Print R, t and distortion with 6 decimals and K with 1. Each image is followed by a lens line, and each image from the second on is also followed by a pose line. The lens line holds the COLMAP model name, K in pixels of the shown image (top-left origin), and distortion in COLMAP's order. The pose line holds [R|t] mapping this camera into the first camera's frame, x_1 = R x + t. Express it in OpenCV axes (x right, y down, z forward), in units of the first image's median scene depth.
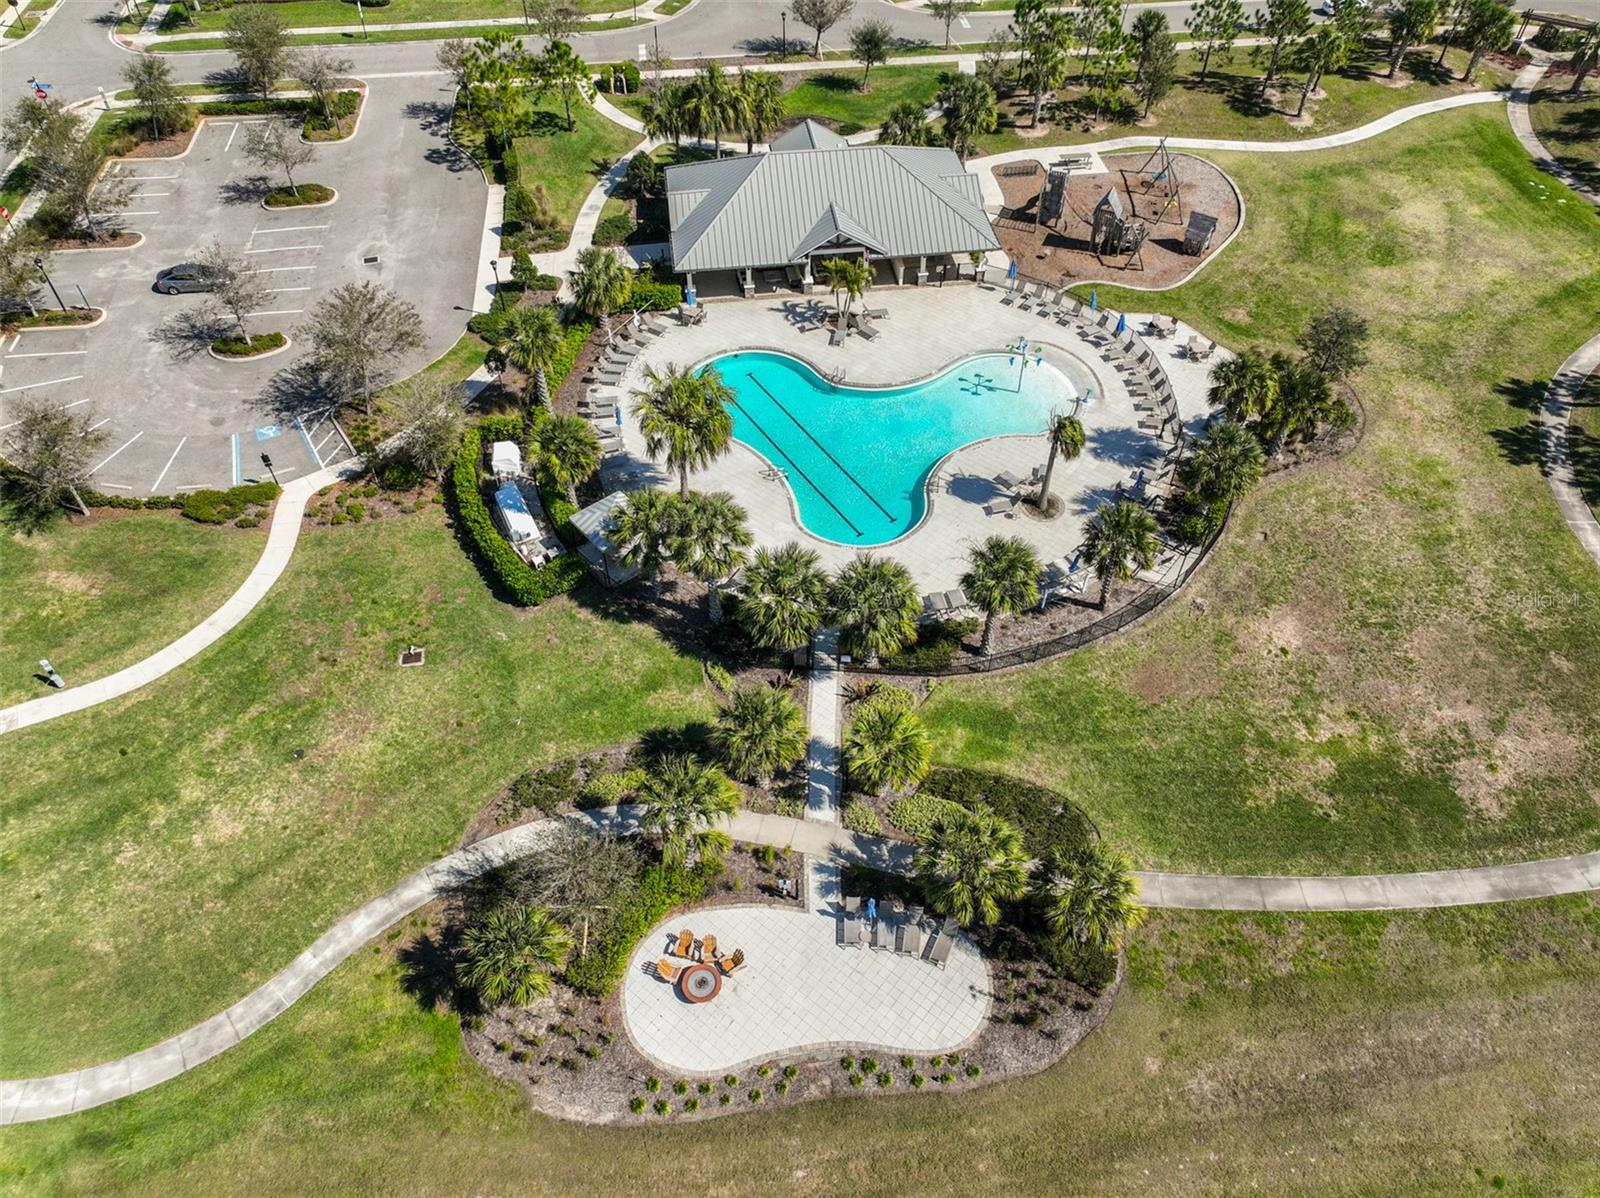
lens RADIAL K [[1116.8, 0, 807.6], [0, 1116.8, 592.1], [0, 0, 1]] dist [-0.003096, 0.019860]
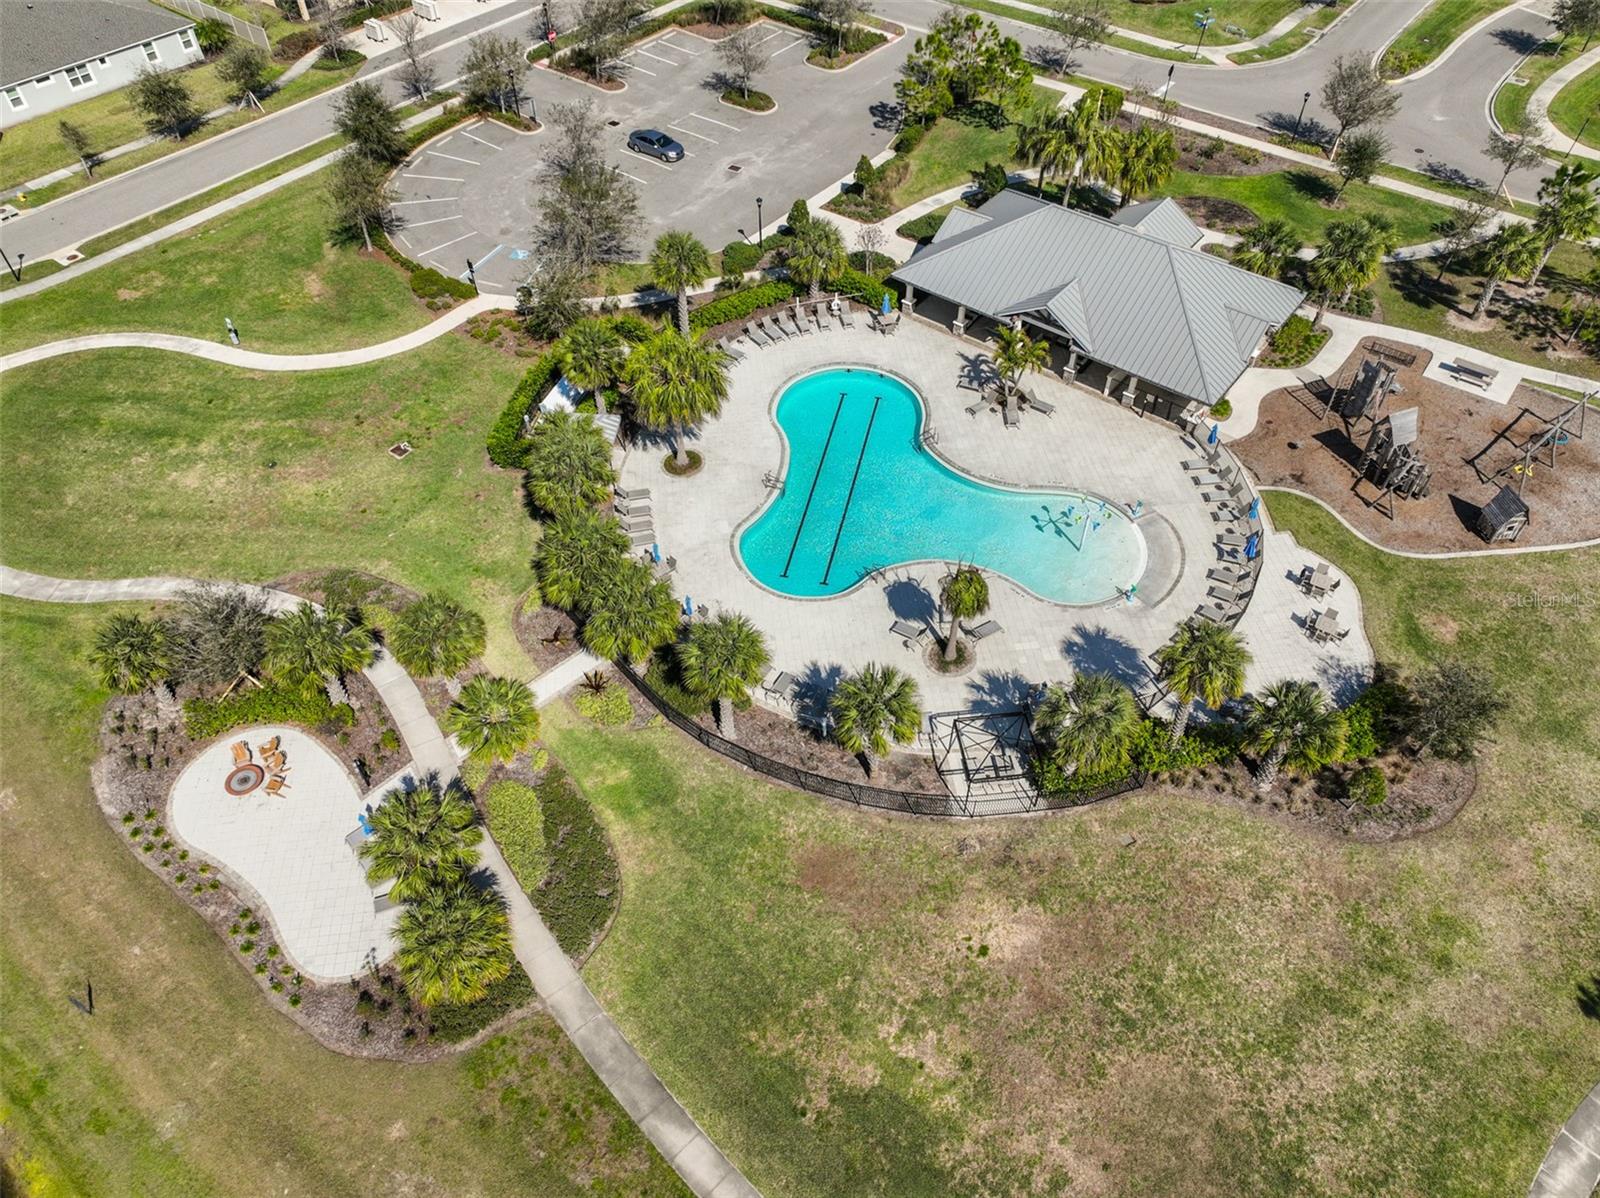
lens RADIAL K [[1116.8, 0, 807.6], [0, 1116.8, 592.1], [0, 0, 1]] dist [-0.003096, 0.019860]
pose [[0.703985, 0.522380, -0.481170, 0.574710], [-0.522815, 0.839723, 0.146726, -0.207633], [0.480696, 0.148270, 0.864261, 0.212145]]
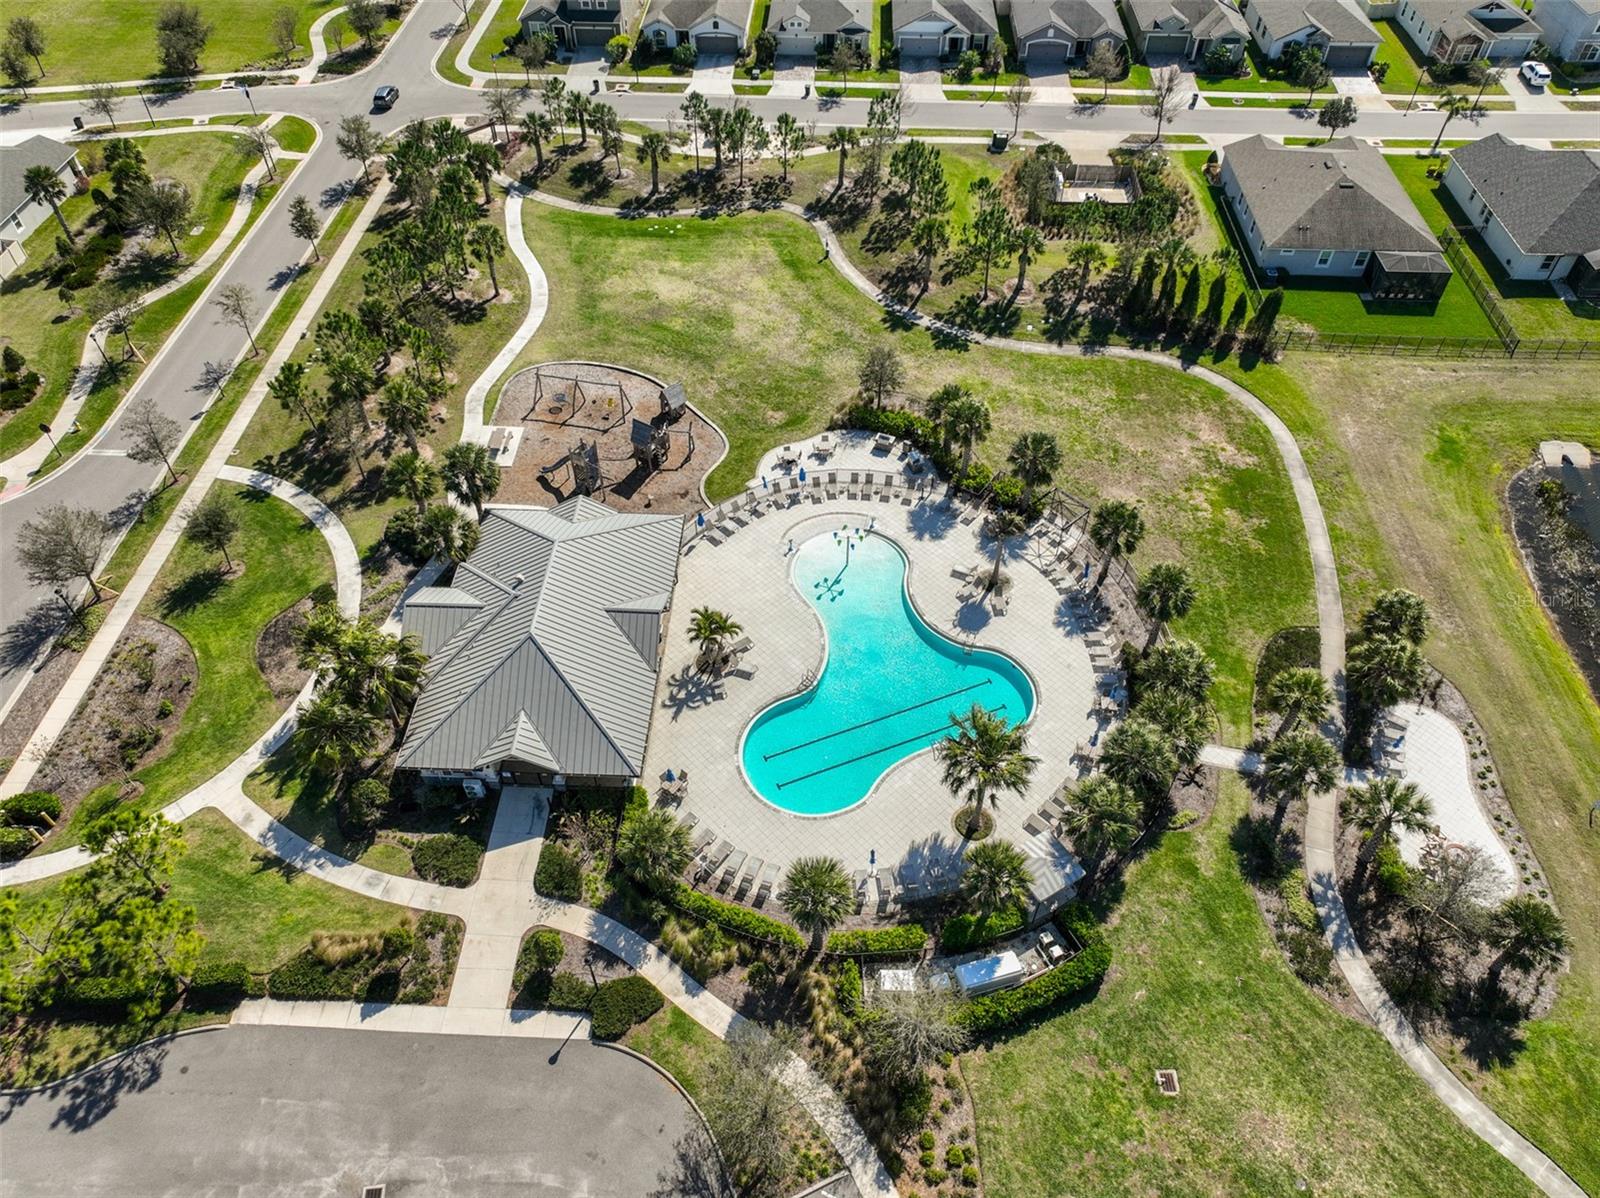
lens RADIAL K [[1116.8, 0, 807.6], [0, 1116.8, 592.1], [0, 0, 1]] dist [-0.003096, 0.019860]
pose [[0.169100, -0.720411, 0.672617, -0.754596], [0.722793, 0.554601, 0.412295, -0.821213], [-0.670056, 0.416444, 0.614491, 0.407158]]
